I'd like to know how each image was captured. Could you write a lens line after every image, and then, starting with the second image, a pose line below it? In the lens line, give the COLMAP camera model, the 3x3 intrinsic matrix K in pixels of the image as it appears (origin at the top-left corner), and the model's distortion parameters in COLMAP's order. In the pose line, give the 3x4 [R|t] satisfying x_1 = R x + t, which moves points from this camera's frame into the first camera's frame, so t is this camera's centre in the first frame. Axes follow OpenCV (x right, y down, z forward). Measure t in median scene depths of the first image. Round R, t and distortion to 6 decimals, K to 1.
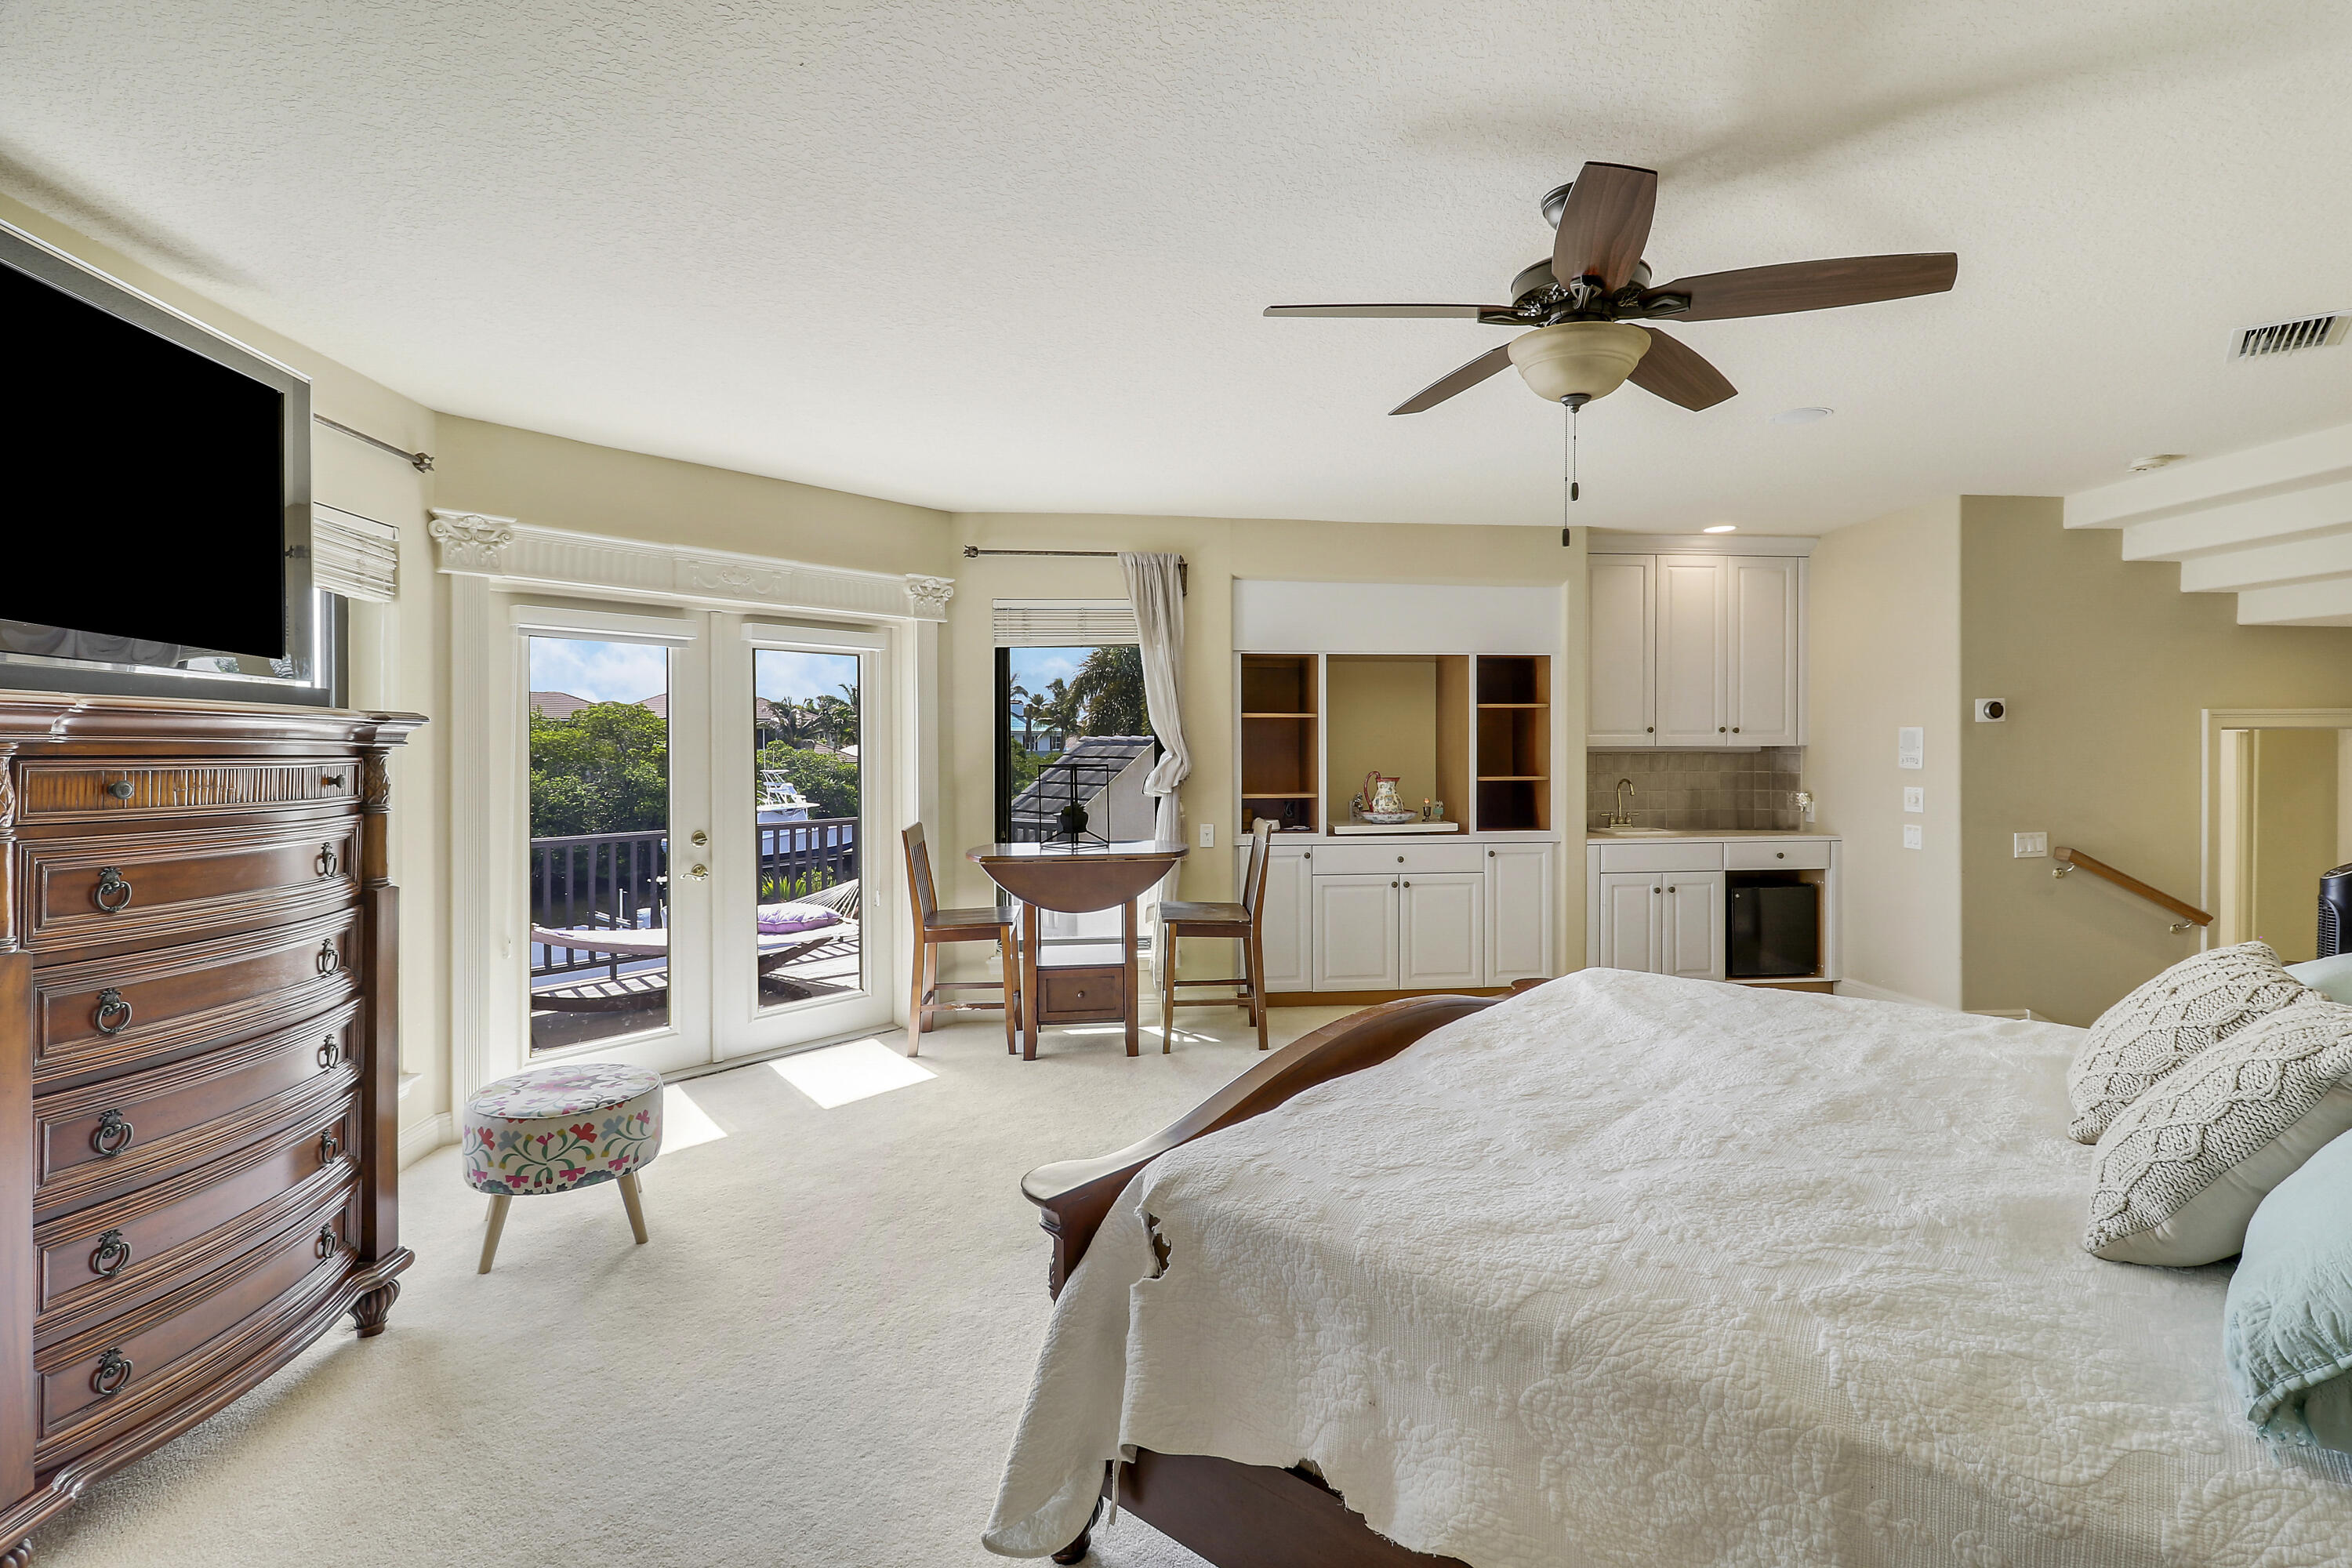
lens RADIAL K [[1137.1, 0, 1175.4], [0, 1137.1, 734.0], [0, 0, 1]] dist [-0.001663, -0.000503]
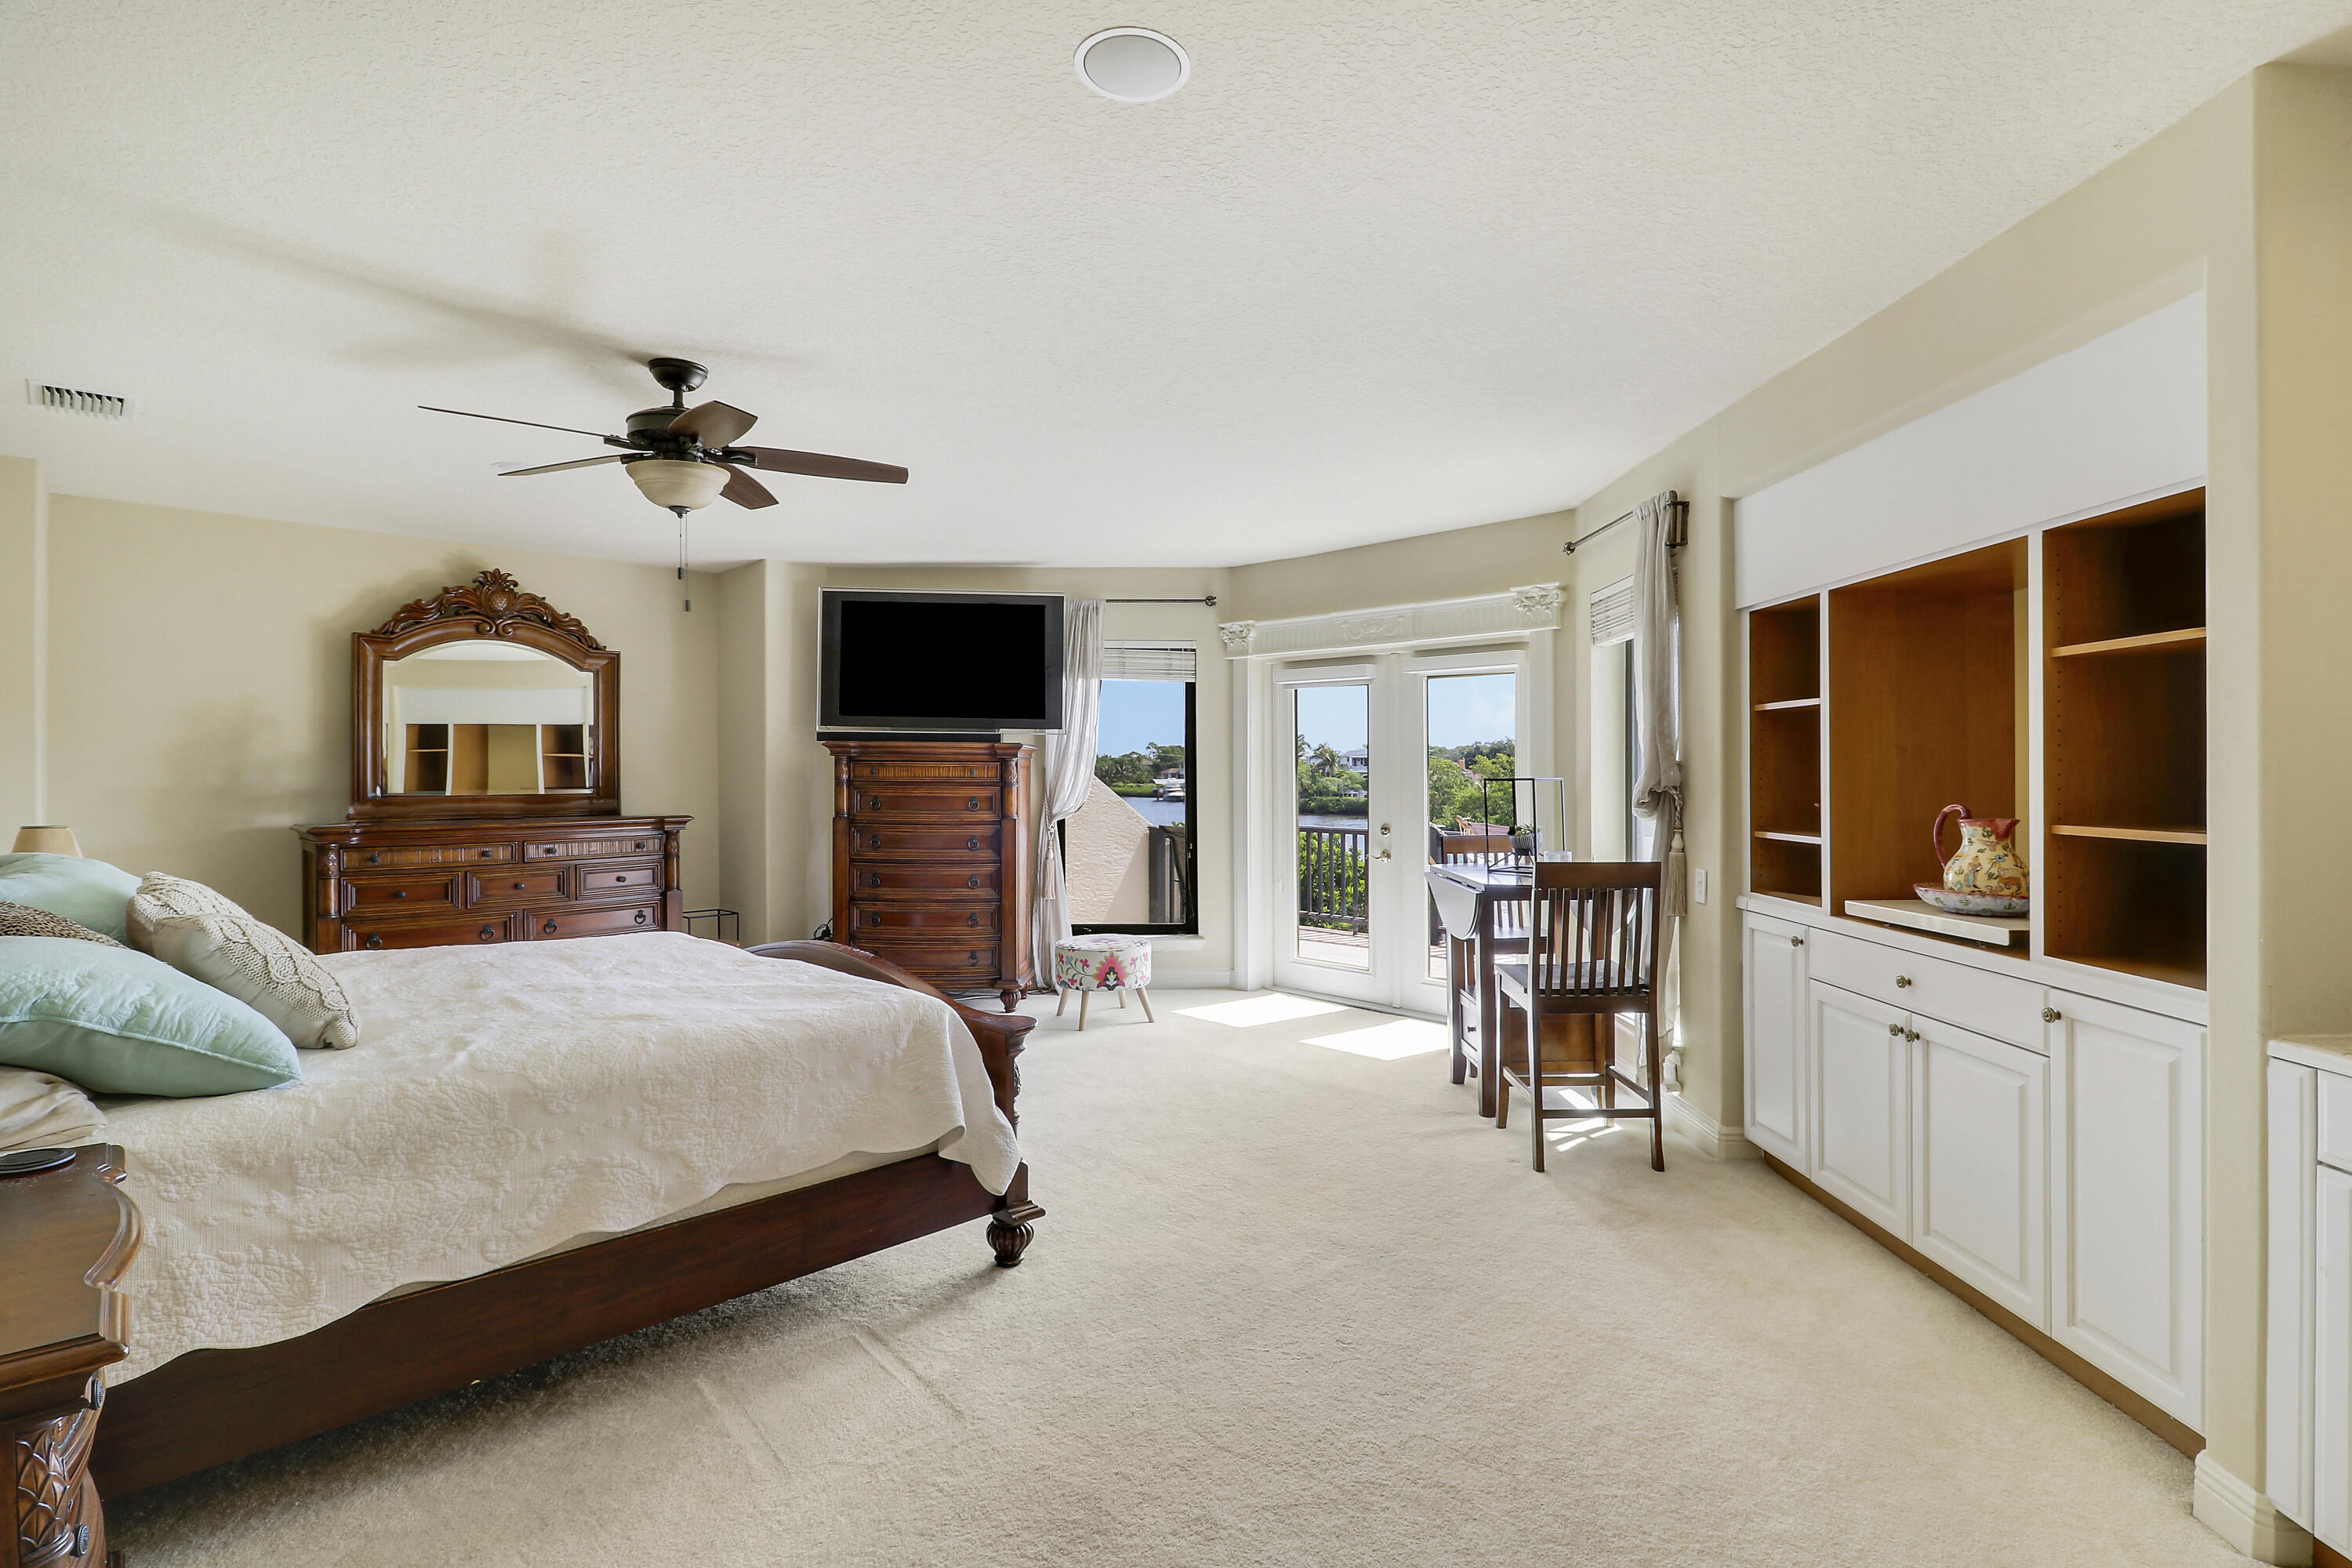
lens RADIAL K [[1085.3, 0, 1176.0], [0, 1085.3, 784.0], [0, 0, 1]] dist [0.000970, 0.000096]
pose [[-0.100702, 0.015247, -0.994800, 0.702393], [0.002996, 0.999883, 0.015021, 0.016732], [0.994912, -0.001468, -0.100736, 0.739890]]
